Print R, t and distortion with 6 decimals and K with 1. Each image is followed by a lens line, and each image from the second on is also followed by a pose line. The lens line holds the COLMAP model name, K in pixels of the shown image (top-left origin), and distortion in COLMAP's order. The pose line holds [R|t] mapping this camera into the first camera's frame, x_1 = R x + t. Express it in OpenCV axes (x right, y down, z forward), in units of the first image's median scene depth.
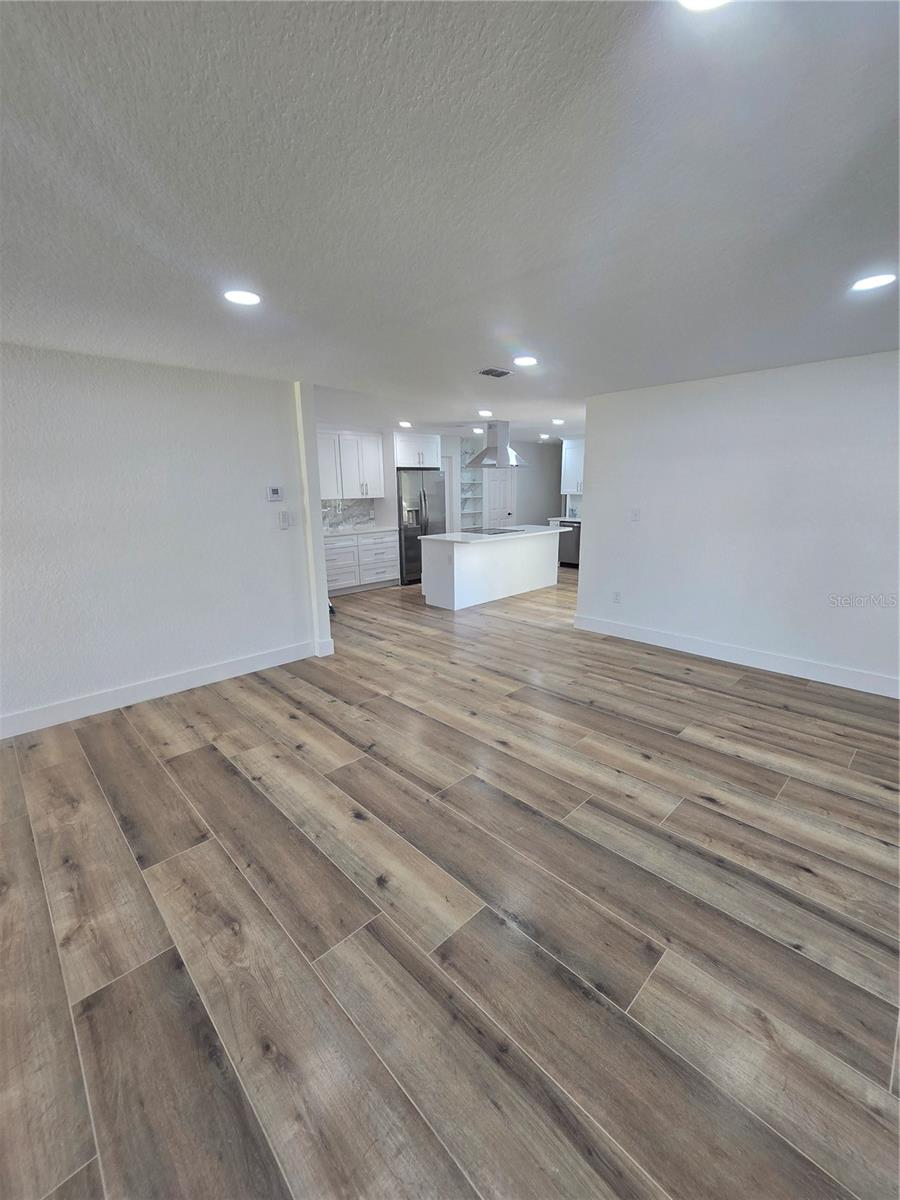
lens RADIAL K [[492.2, 0, 448.0], [0, 492.2, 606.7], [0, 0, 1]] dist [-0.004640, 0.001663]
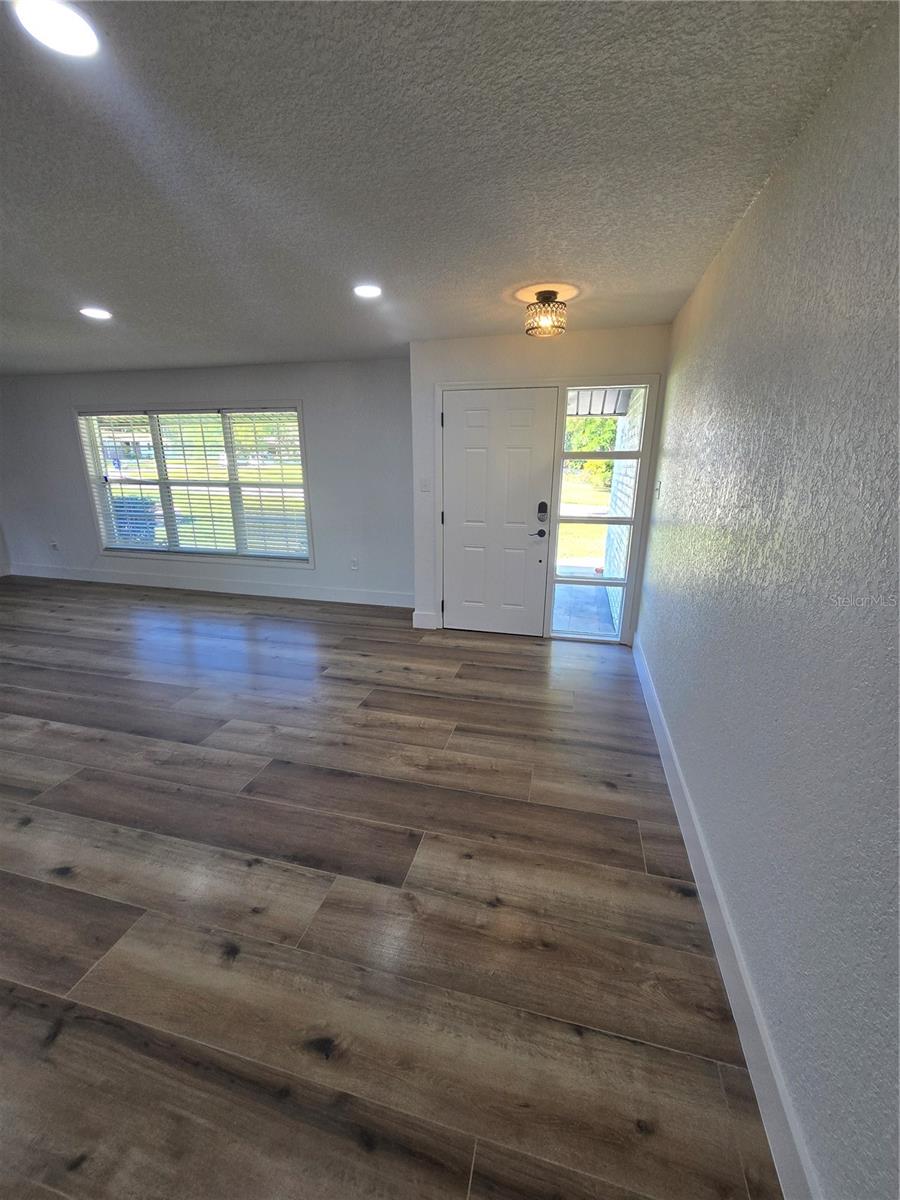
lens RADIAL K [[492.2, 0, 446.4], [0, 492.2, 609.7], [0, 0, 1]] dist [-0.004640, 0.001663]
pose [[-0.850600, 0.162225, -0.500162, -0.297118], [-0.117872, 0.868179, 0.482049, -0.298228], [0.512431, 0.468986, -0.719352, 1.324268]]
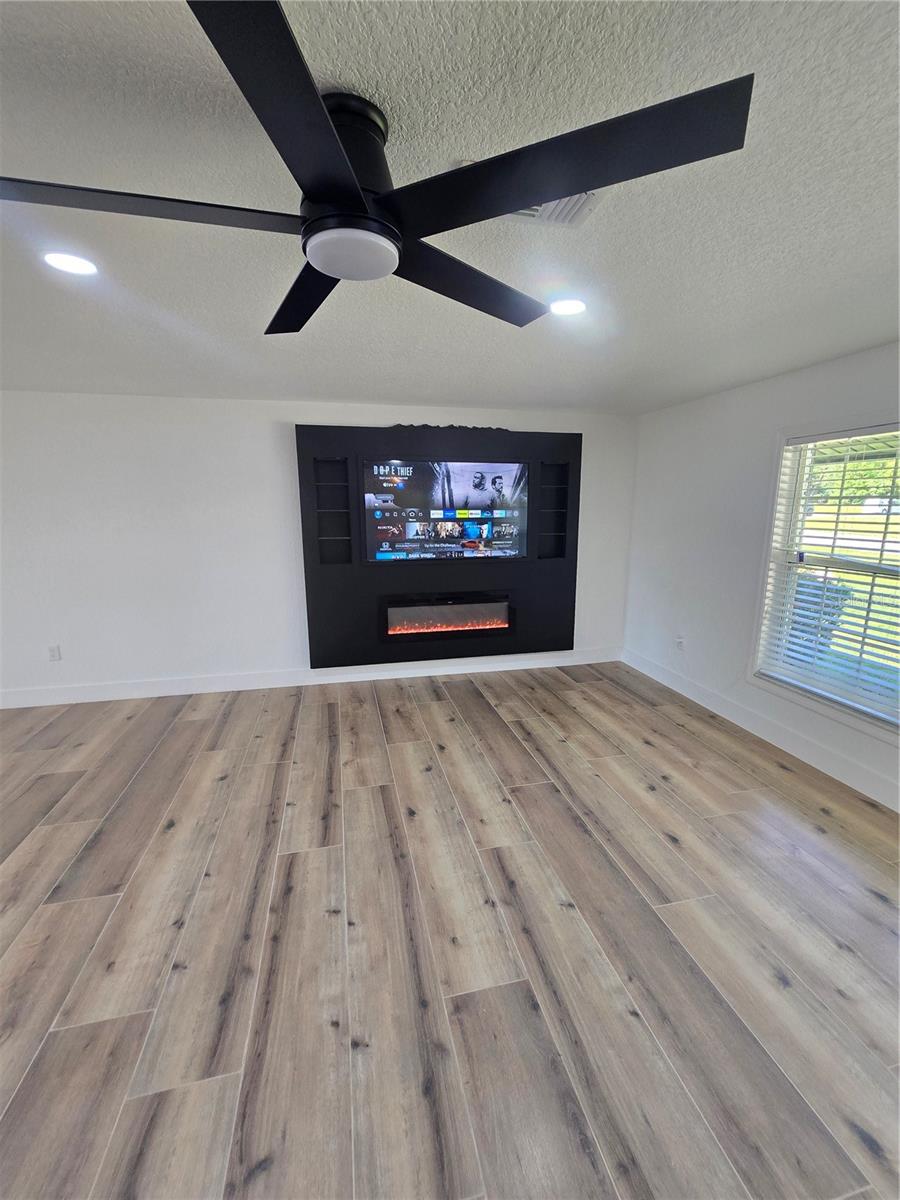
lens RADIAL K [[492.2, 0, 451.5], [0, 492.2, 605.9], [0, 0, 1]] dist [-0.004640, 0.001663]
pose [[-0.858110, -0.086896, 0.506059, -0.110044], [0.135242, 0.912525, 0.386016, -0.061137], [-0.495335, 0.399685, -0.771295, 0.216321]]
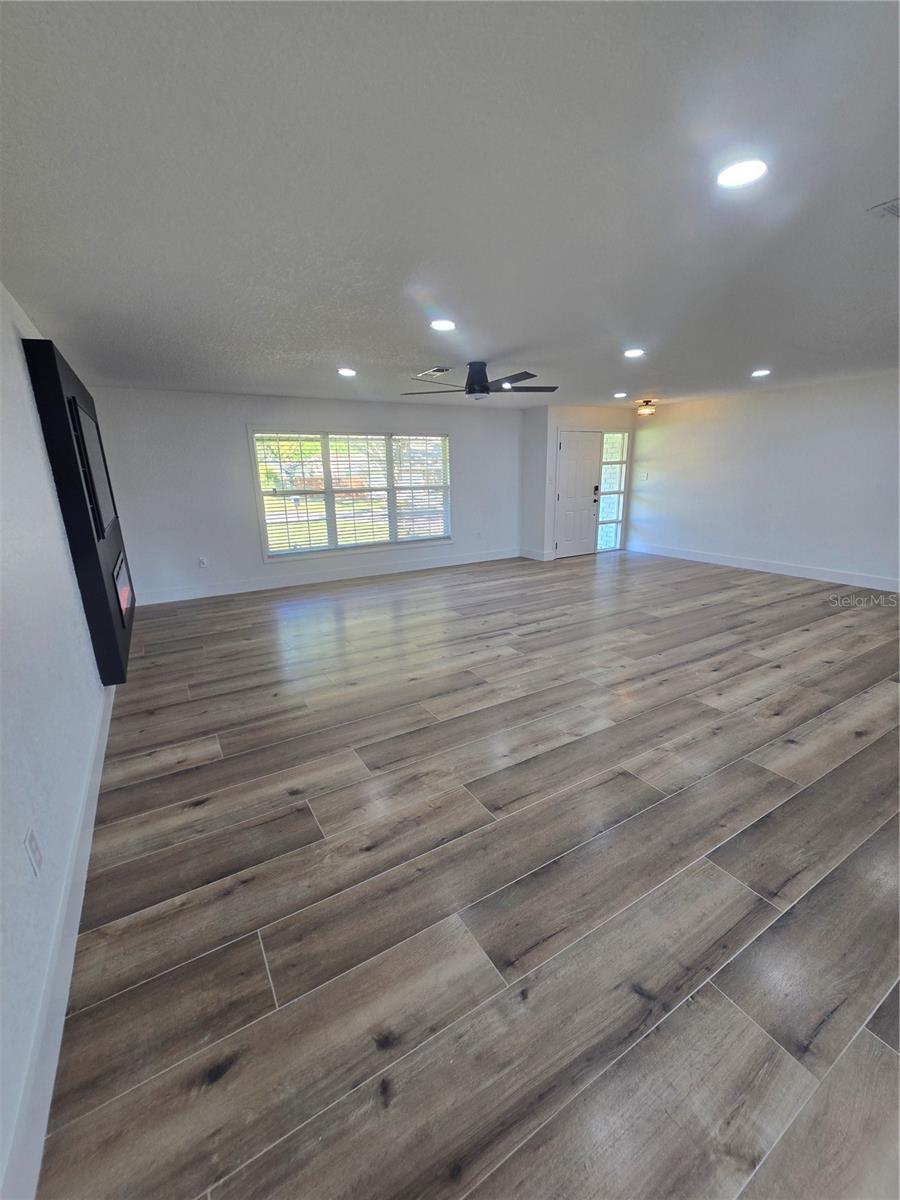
lens RADIAL K [[492.2, 0, 454.1], [0, 492.2, 606.9], [0, 0, 1]] dist [-0.004640, 0.001663]
pose [[-0.220701, 0.282152, -0.933639, 1.727928], [-0.208981, 0.921332, 0.327834, -0.051233], [0.952690, 0.267466, -0.144374, 0.184460]]
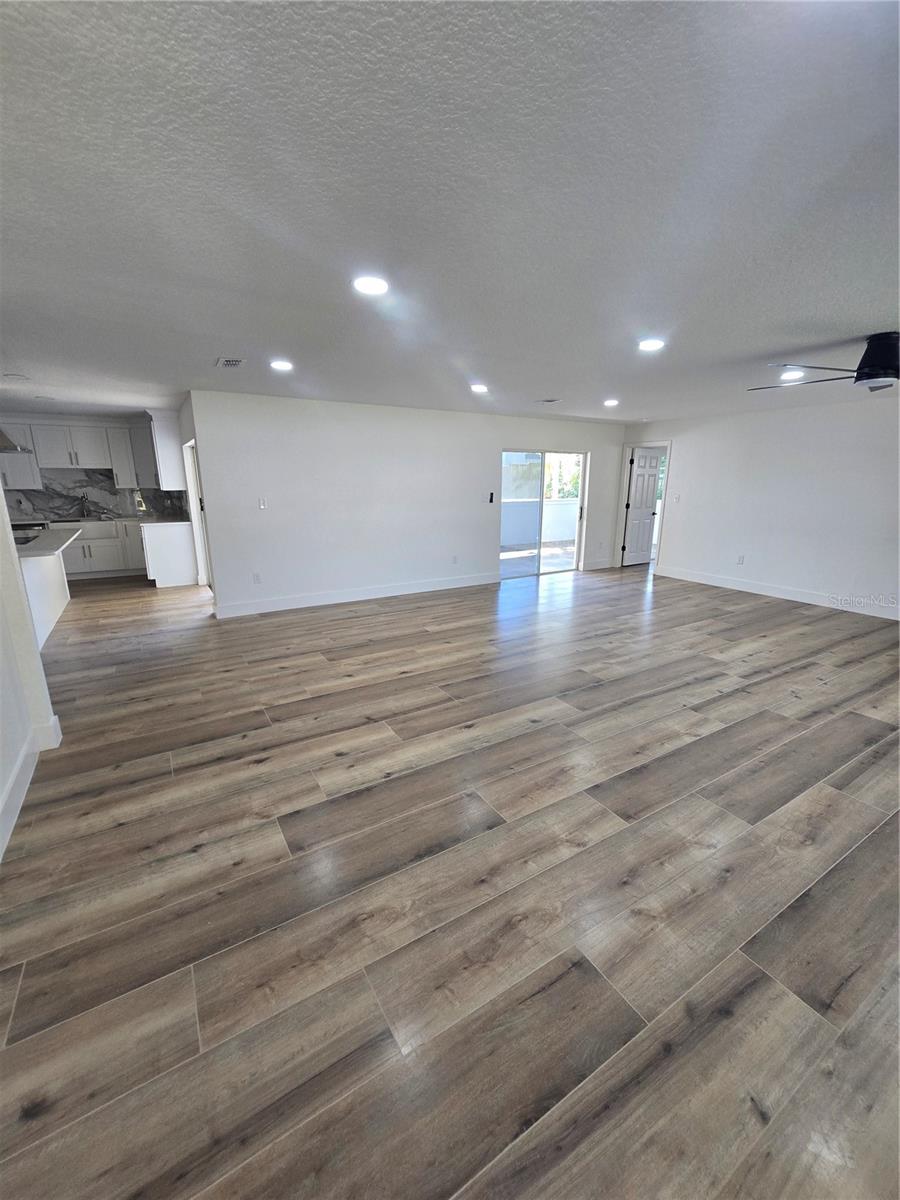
lens RADIAL K [[492.2, 0, 449.6], [0, 492.2, 604.8], [0, 0, 1]] dist [-0.004640, 0.001663]
pose [[0.218155, -0.230881, 0.948210, -1.085166], [0.226680, 0.957027, 0.180876, -0.109675], [-0.949223, 0.175481, 0.261116, 0.511589]]
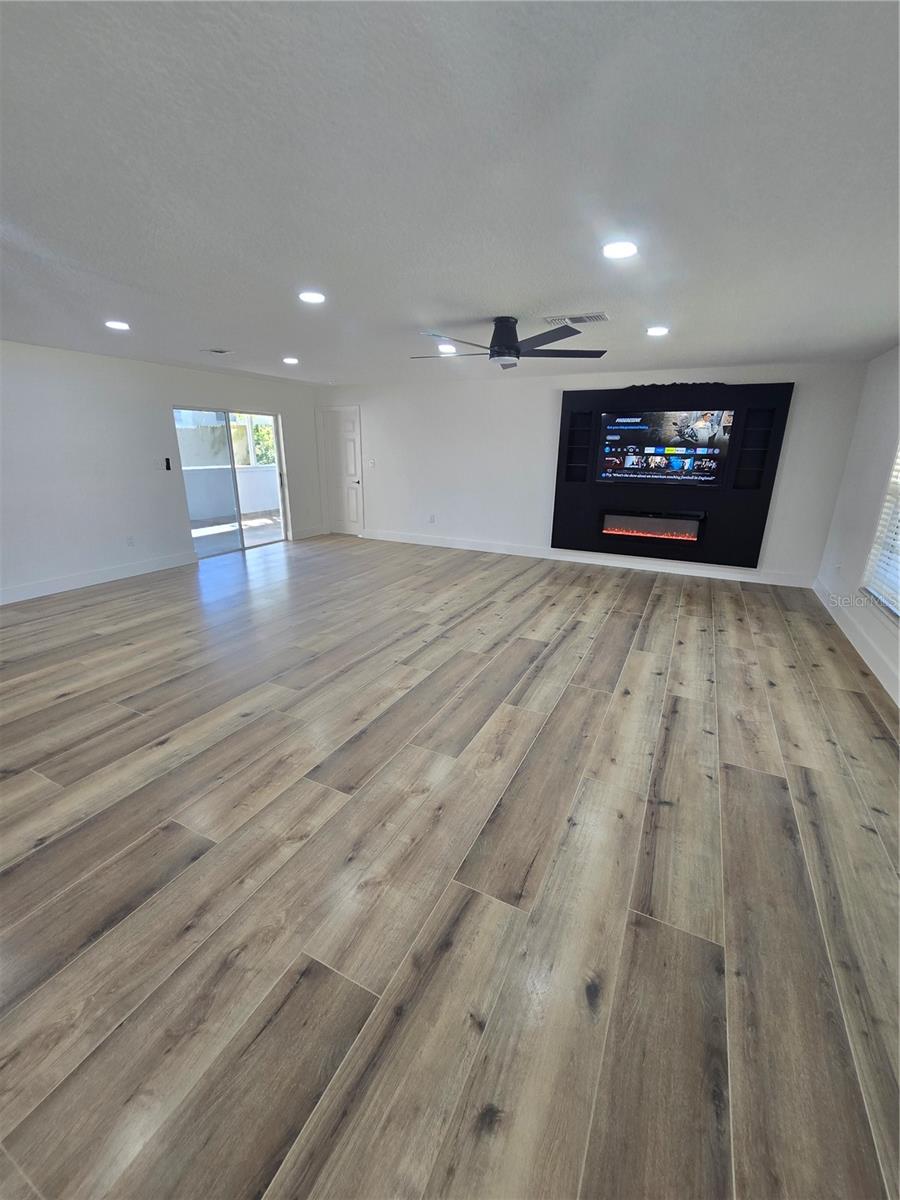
lens RADIAL K [[492.2, 0, 451.1], [0, 492.2, 604.8], [0, 0, 1]] dist [-0.004640, 0.001663]
pose [[-0.334832, -0.281410, 0.899275, -1.026832], [0.214605, 0.906507, 0.363579, -0.090014], [-0.917514, 0.314727, -0.243136, 0.457559]]
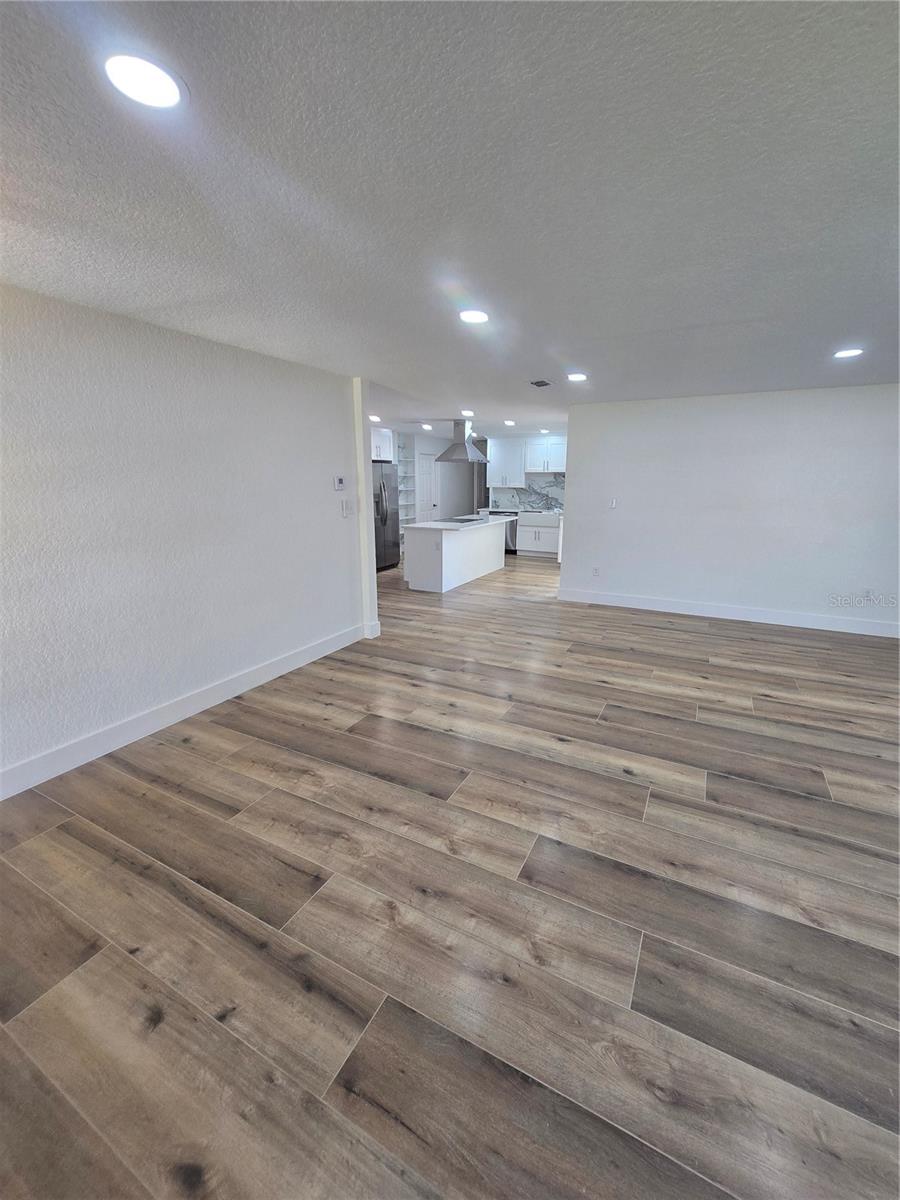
lens RADIAL K [[492.2, 0, 447.1], [0, 492.2, 601.6], [0, 0, 1]] dist [-0.004640, 0.001663]
pose [[0.951546, -0.062305, 0.301130, -0.646584], [0.061578, 0.998031, 0.011916, 0.031763], [-0.301279, 0.007204, 0.953509, -0.087136]]
